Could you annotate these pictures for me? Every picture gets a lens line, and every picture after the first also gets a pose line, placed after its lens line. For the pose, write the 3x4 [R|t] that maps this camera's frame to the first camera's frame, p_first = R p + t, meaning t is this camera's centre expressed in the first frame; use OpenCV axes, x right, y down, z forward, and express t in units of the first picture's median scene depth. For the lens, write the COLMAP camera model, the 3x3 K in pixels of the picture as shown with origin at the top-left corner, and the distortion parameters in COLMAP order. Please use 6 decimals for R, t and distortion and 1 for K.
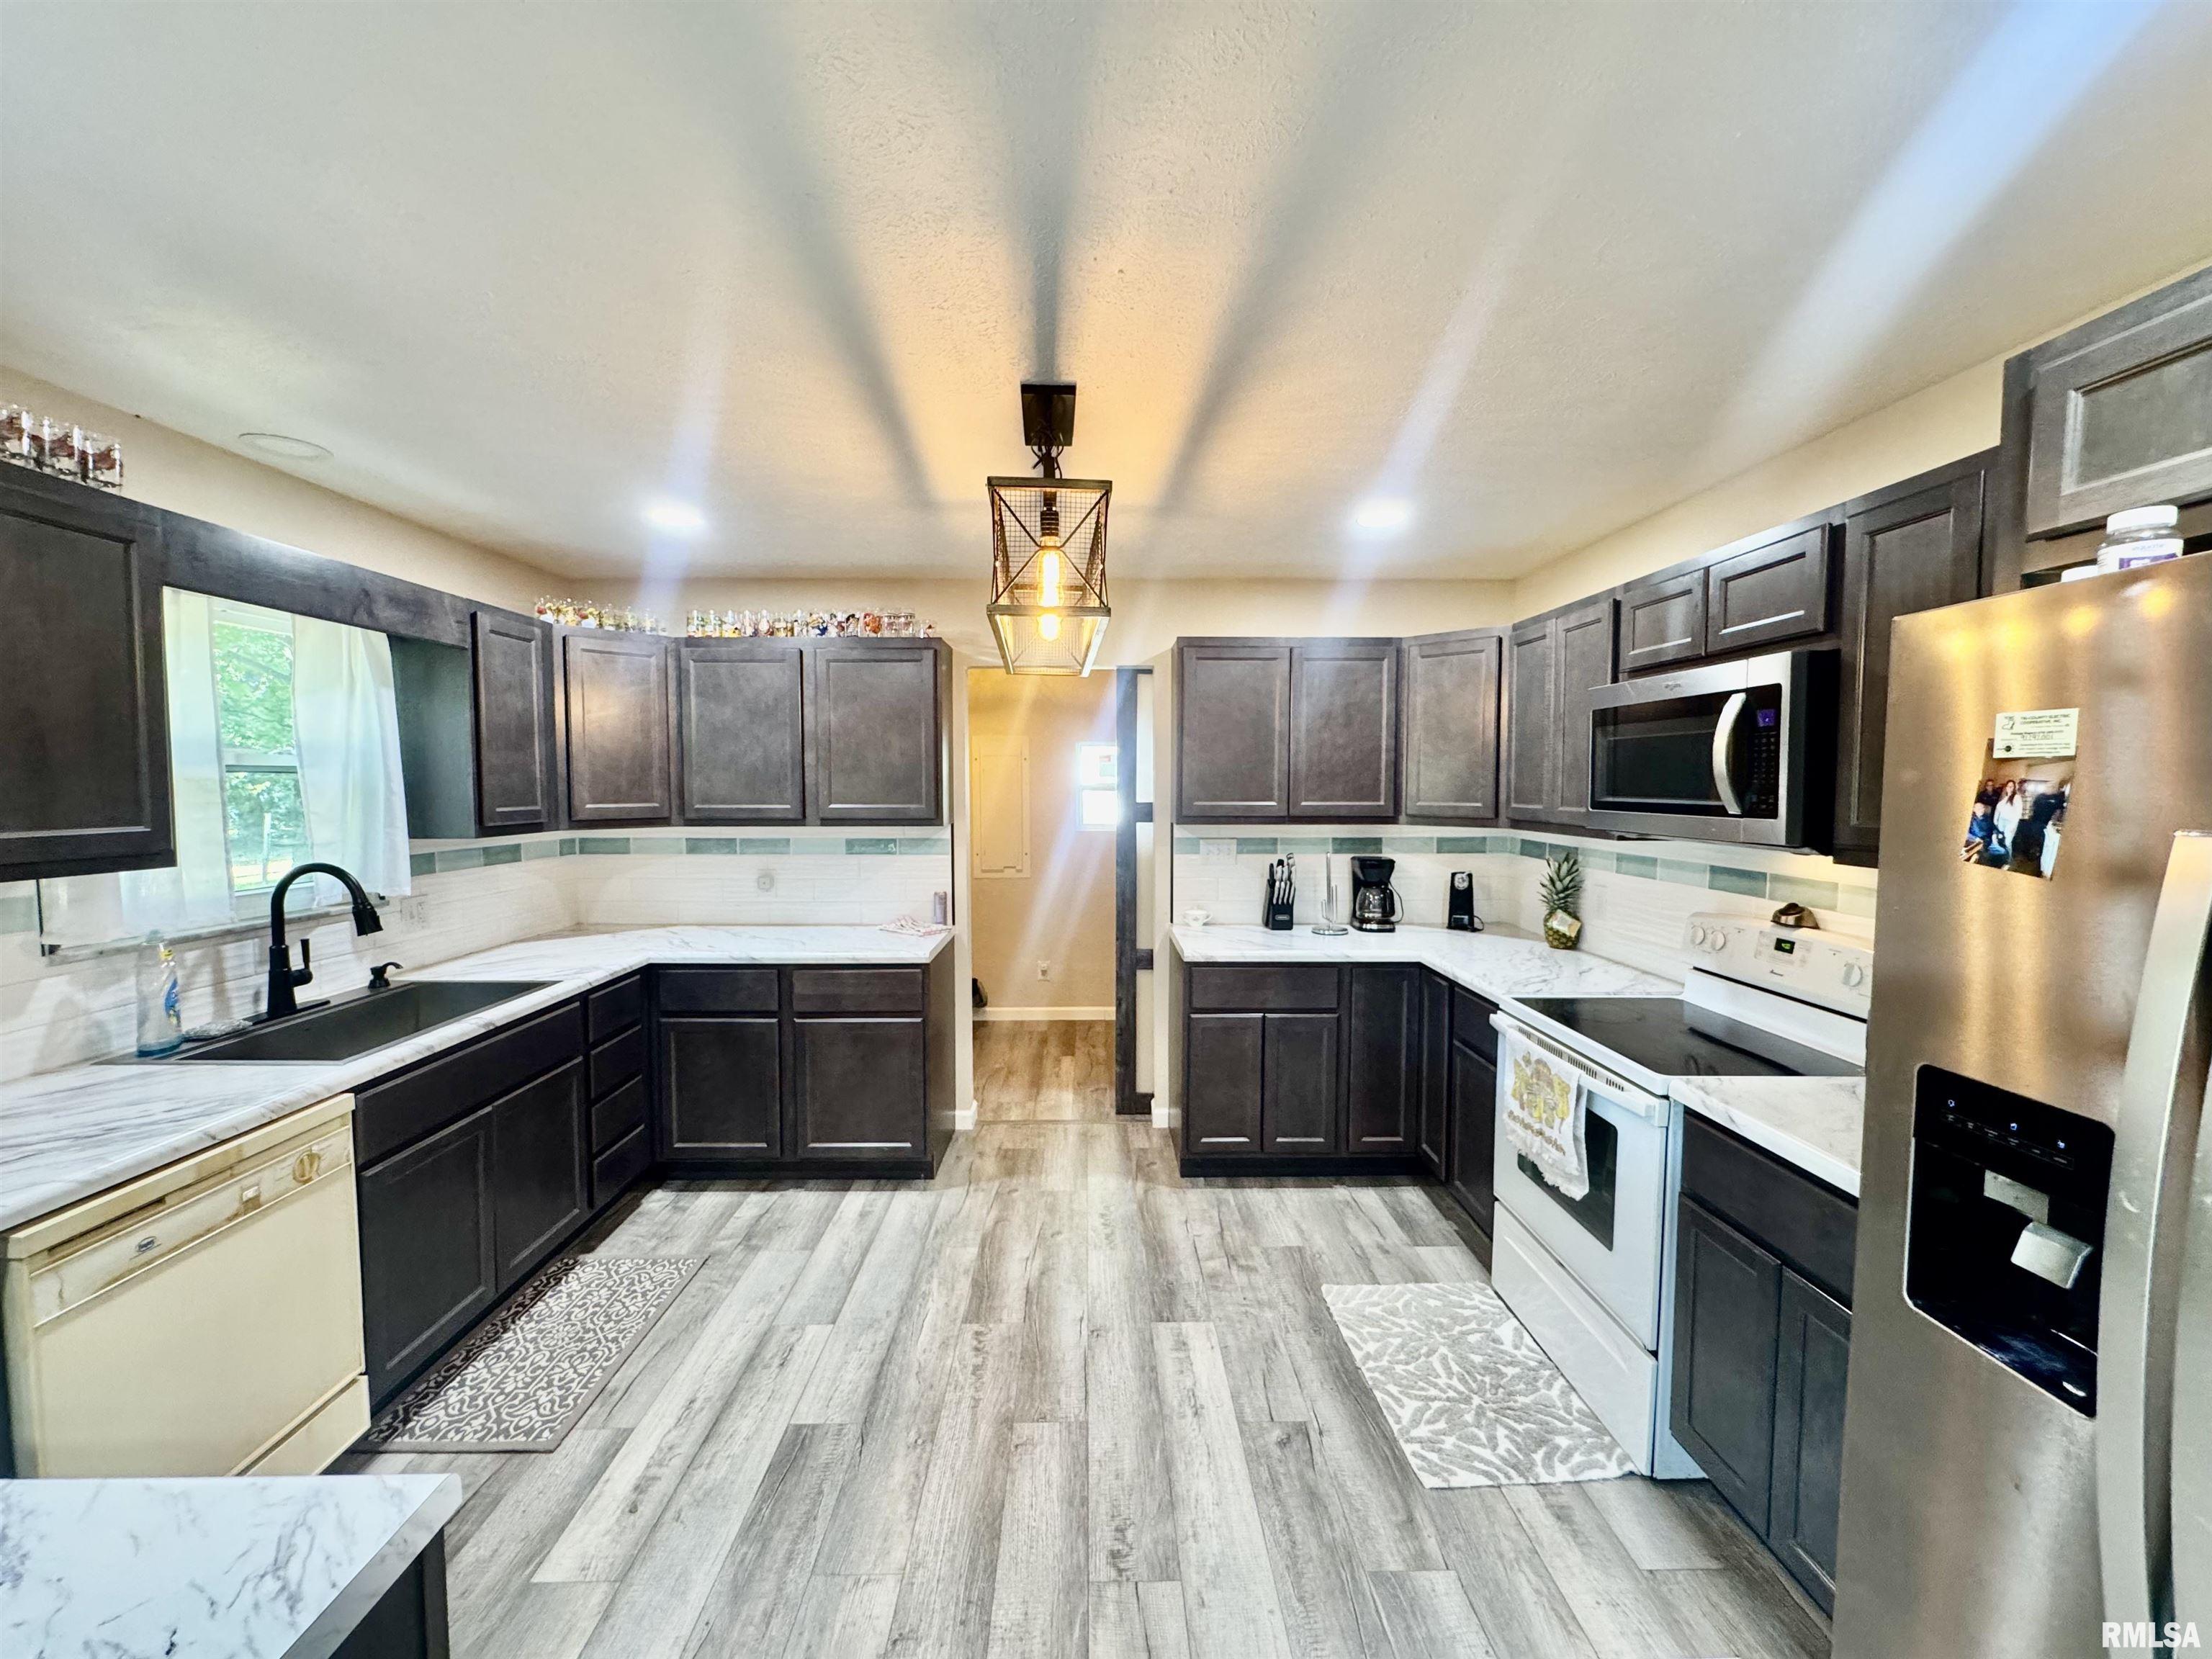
lens RADIAL K [[884.5, 0, 1102.8], [0, 884.5, 829.5], [0, 0, 1]] dist [-0.003727, 0.000681]
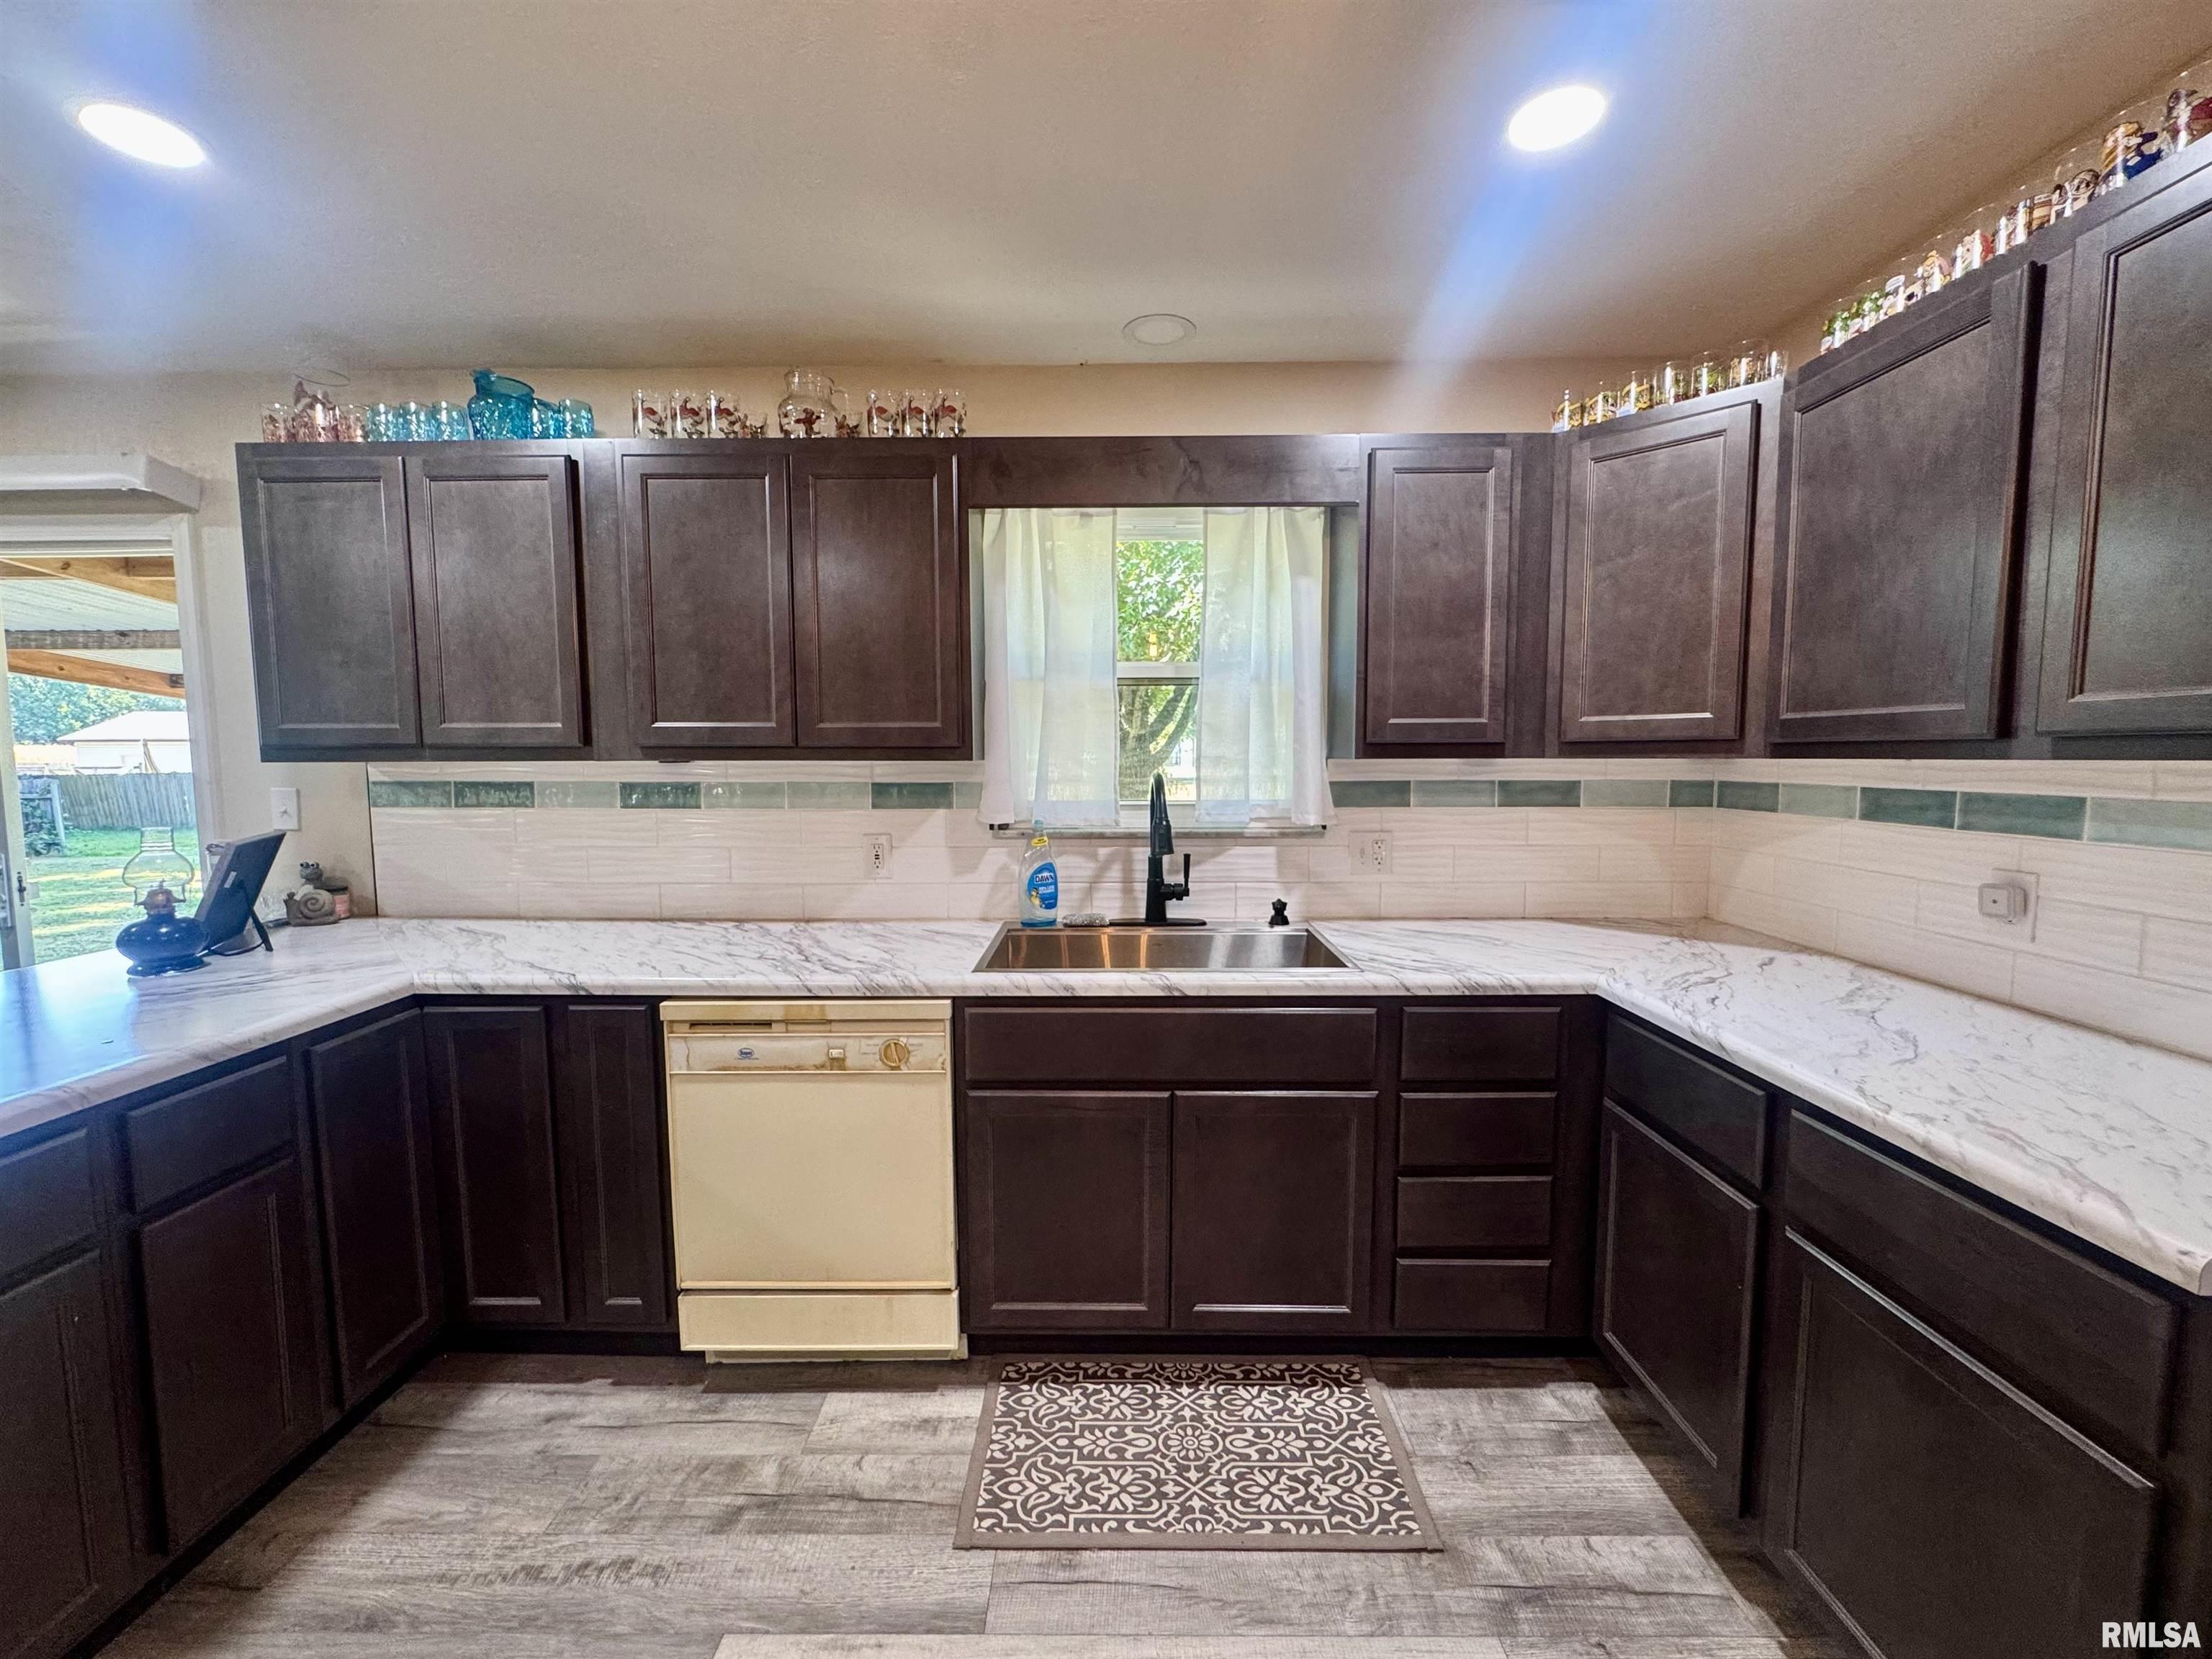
lens RADIAL K [[884.5, 0, 1102.8], [0, 884.5, 829.5], [0, 0, 1]] dist [-0.003727, 0.000681]
pose [[-0.025083, 0.082147, -0.996305, 0.059115], [-0.050316, 0.995251, 0.083327, 0.020254], [0.998418, 0.052220, -0.020831, 0.884807]]
